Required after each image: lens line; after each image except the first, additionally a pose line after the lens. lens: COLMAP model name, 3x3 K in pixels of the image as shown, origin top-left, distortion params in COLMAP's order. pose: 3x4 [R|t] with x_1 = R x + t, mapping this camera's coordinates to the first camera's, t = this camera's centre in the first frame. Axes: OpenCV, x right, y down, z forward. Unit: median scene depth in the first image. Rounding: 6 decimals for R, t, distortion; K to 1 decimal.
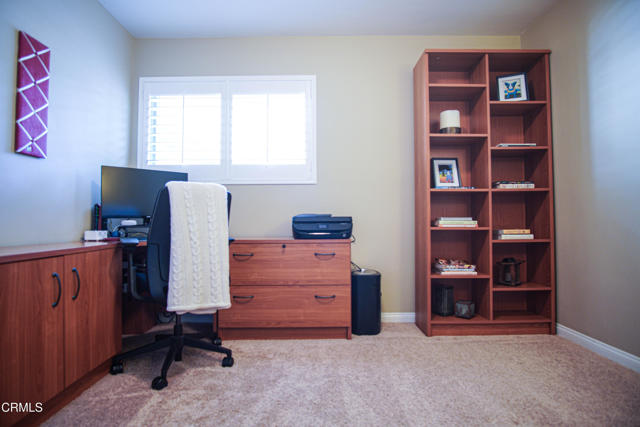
lens RADIAL K [[336.9, 0, 311.0], [0, 336.9, 215.1], [0, 0, 1]] dist [-0.022255, -0.000259]
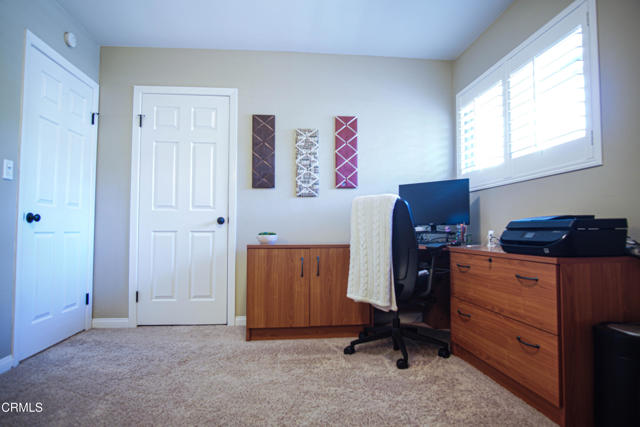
lens RADIAL K [[336.9, 0, 311.0], [0, 336.9, 215.1], [0, 0, 1]] dist [-0.022255, -0.000259]
pose [[0.135811, -0.038511, -0.989986, 0.634537], [0.022960, 0.999098, -0.035716, 0.007042], [0.990469, -0.017880, 0.136573, 0.493457]]
